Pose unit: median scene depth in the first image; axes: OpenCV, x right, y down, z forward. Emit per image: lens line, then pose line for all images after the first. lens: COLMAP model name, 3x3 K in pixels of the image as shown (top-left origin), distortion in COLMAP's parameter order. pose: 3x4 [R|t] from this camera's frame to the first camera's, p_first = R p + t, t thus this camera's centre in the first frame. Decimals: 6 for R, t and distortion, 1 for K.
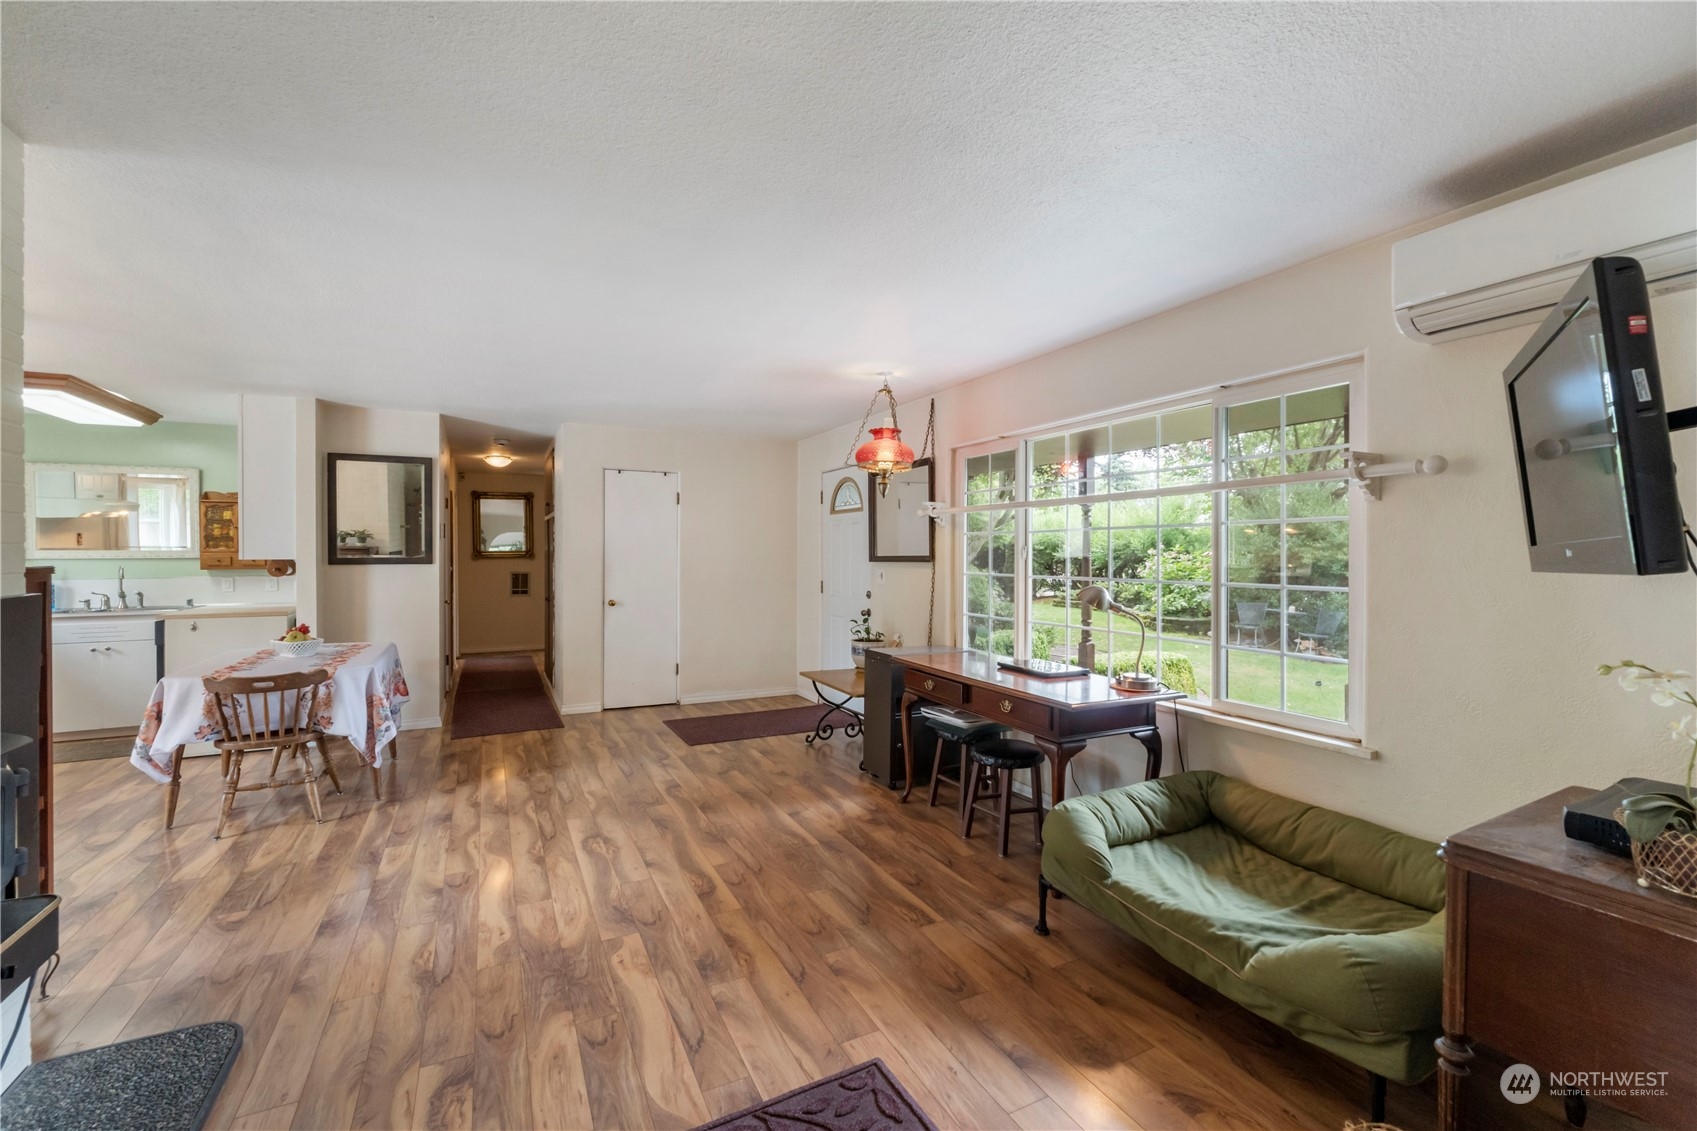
lens RADIAL K [[714.9, 0, 846.9], [0, 714.9, 558.8], [0, 0, 1]] dist [-0.007947, -0.000066]
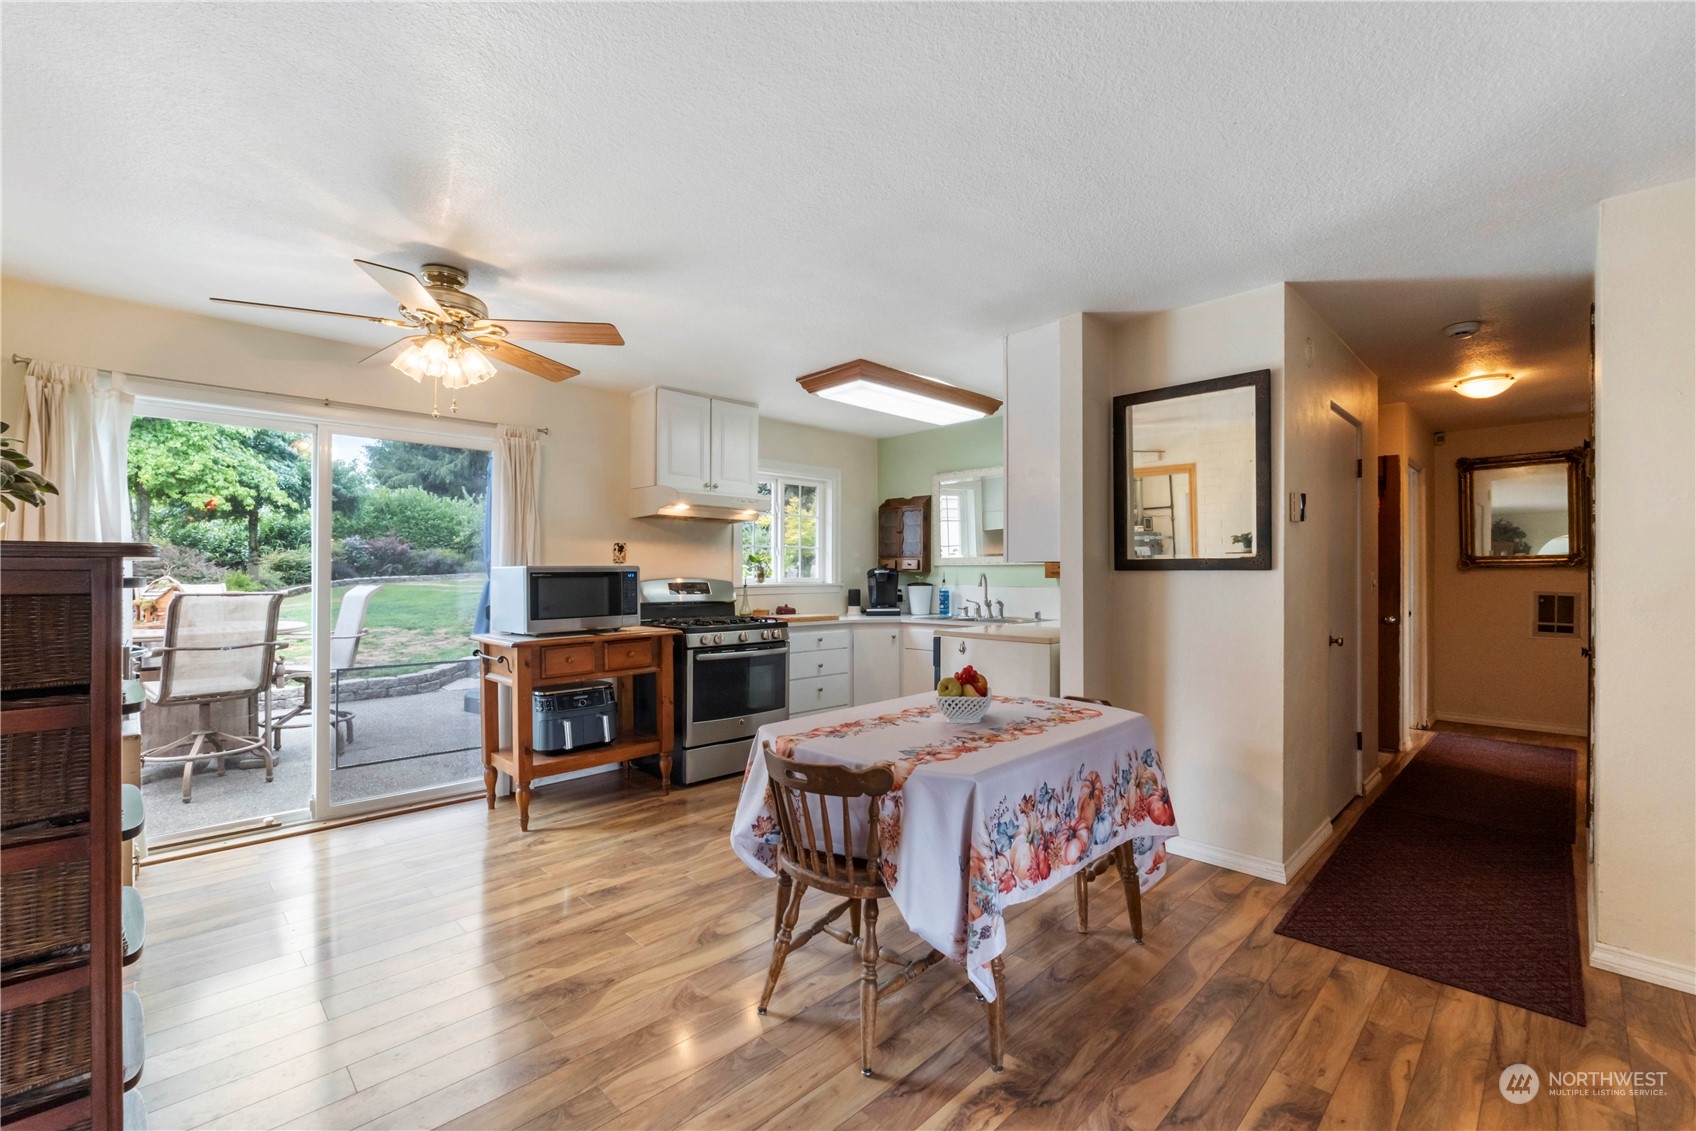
lens RADIAL K [[716.8, 0, 849.9], [0, 716.8, 575.9], [0, 0, 1]] dist [-0.006384, -0.000599]
pose [[0.306222, 0.007671, -0.951929, -0.252633], [-0.007264, 0.999957, 0.005721, 0.015224], [0.951932, 0.005163, 0.306265, 0.793247]]
